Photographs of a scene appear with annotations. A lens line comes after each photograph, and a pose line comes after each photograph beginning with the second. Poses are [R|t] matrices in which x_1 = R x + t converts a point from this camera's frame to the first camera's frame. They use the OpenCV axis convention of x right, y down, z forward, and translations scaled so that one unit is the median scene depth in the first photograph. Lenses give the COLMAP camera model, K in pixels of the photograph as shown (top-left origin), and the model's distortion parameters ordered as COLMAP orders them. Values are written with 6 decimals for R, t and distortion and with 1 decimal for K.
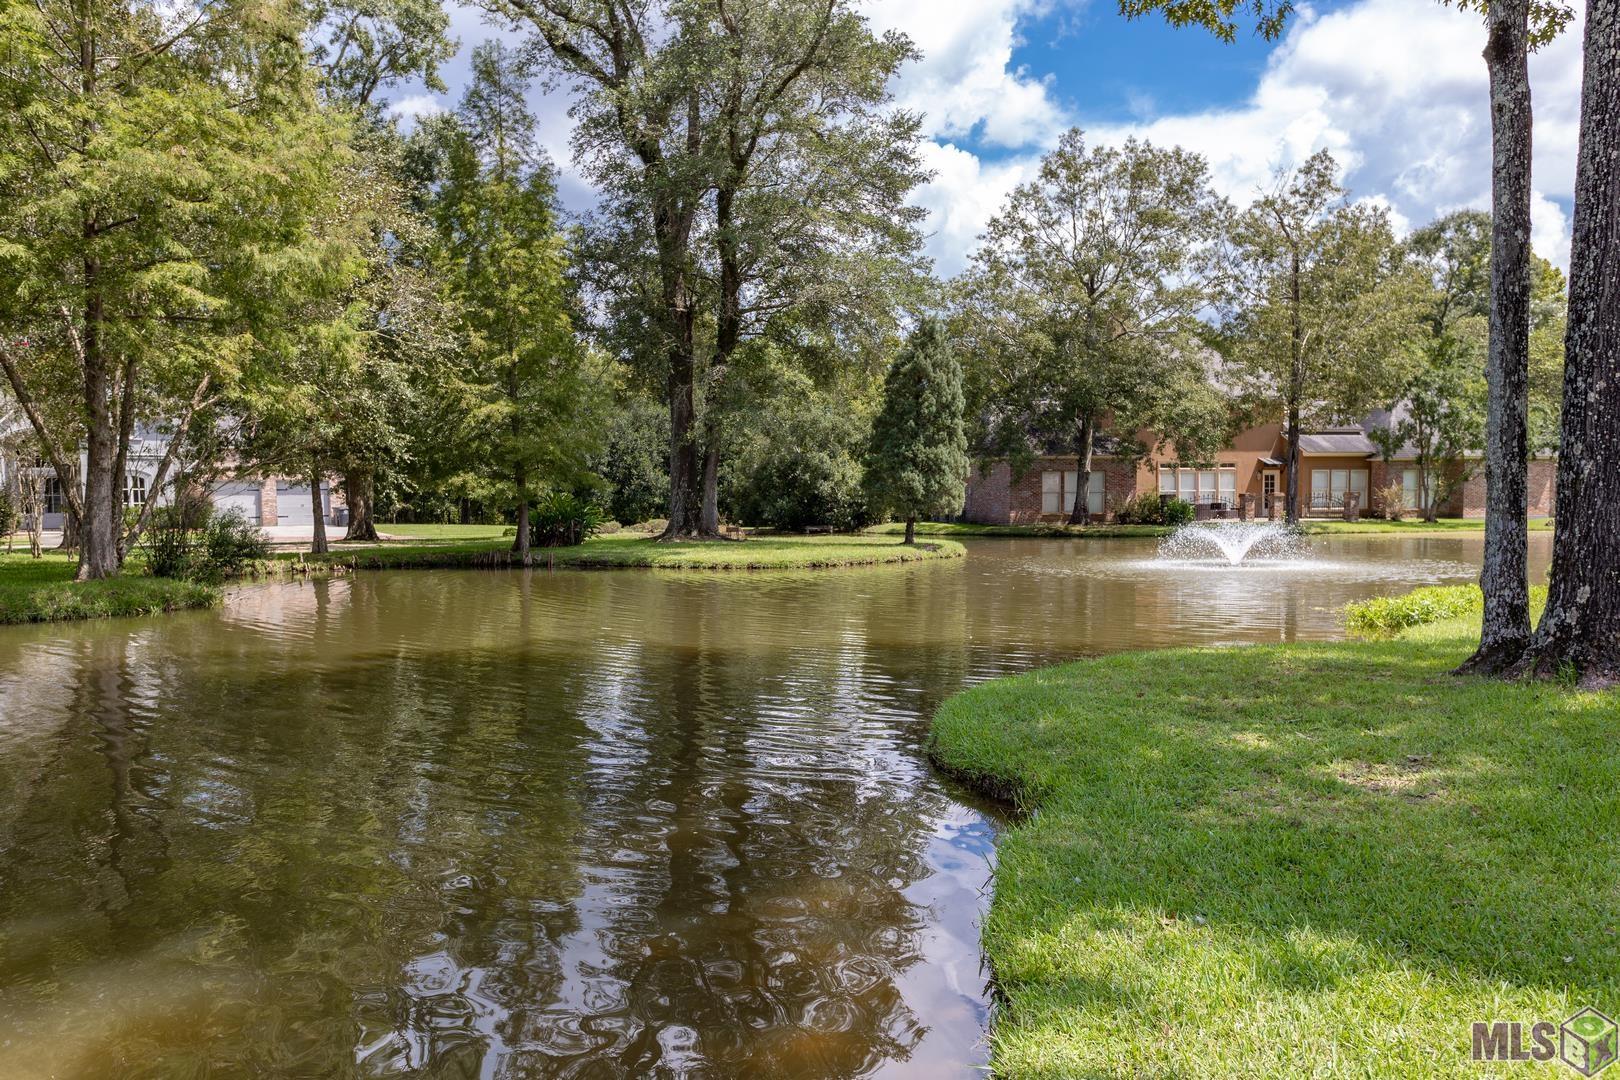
lens RADIAL K [[1214.5, 0, 809.9], [0, 1214.5, 538.2], [0, 0, 1]] dist [-0.001438, -0.000636]
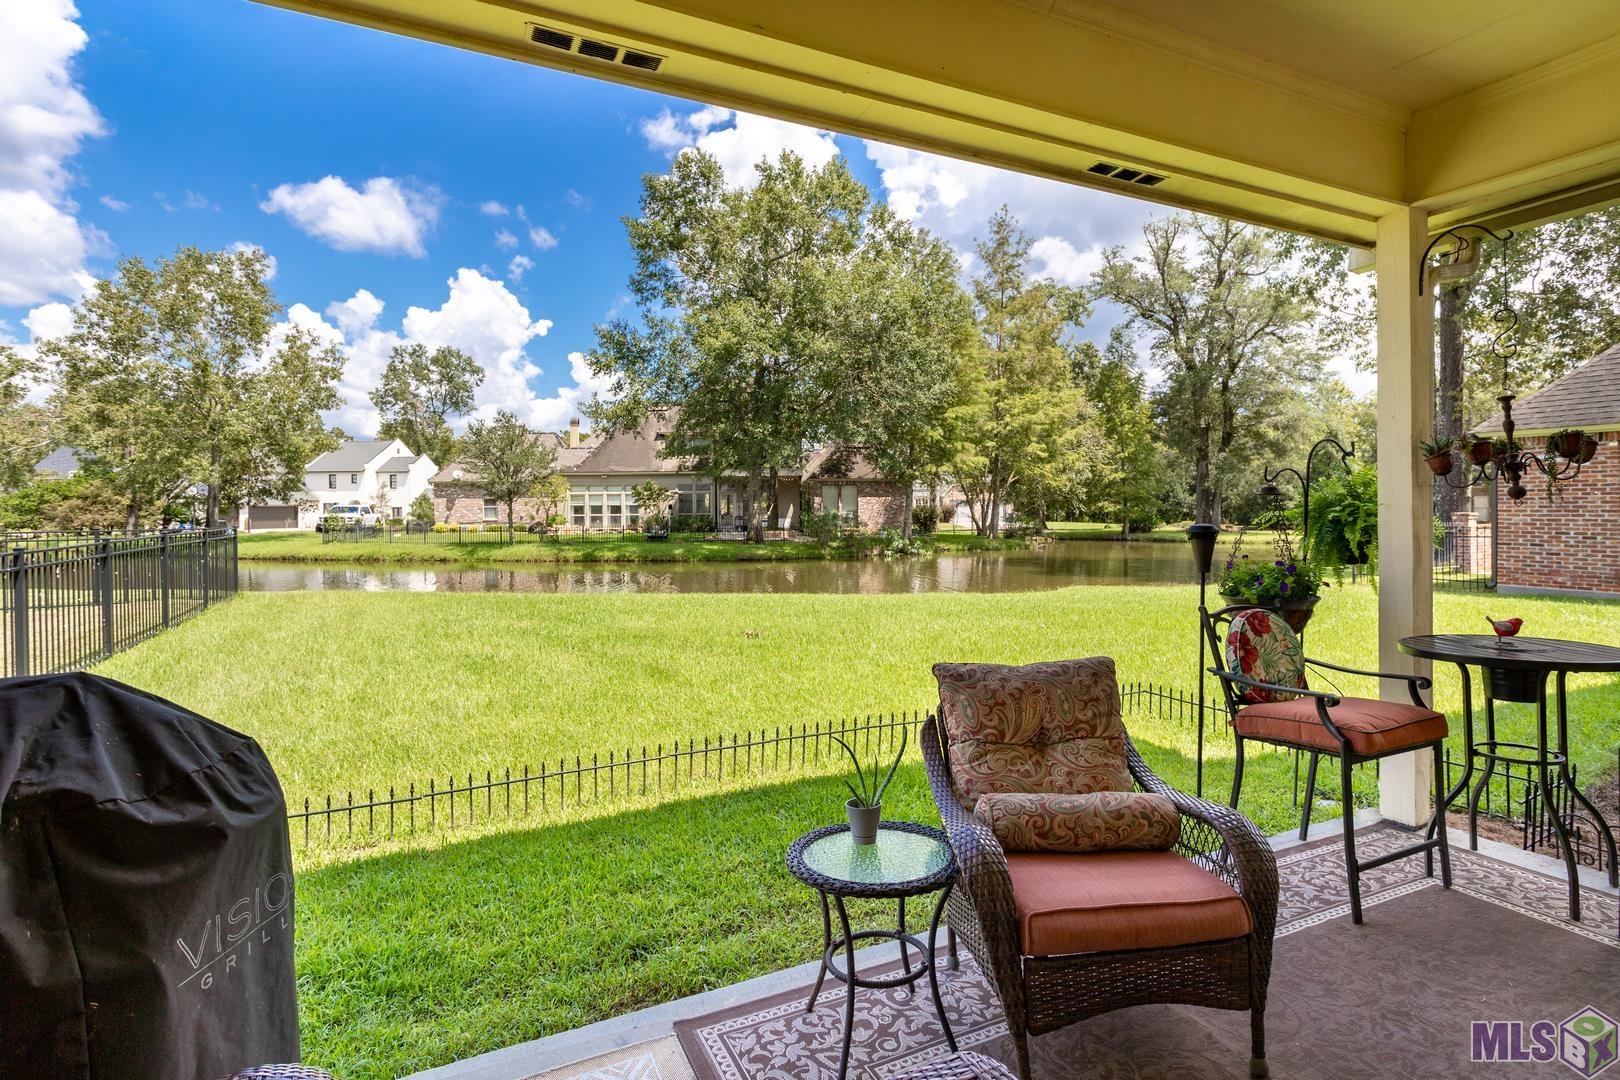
lens RADIAL K [[759.0, 0, 777.5], [0, 759.0, 532.4], [0, 0, 1]] dist [-0.043224, 0.022161]
pose [[0.814966, 0.018310, -0.579220, 0.058516], [-0.017109, 0.999825, 0.007534, 0.007446], [0.579256, 0.003770, 0.815137, -0.583043]]
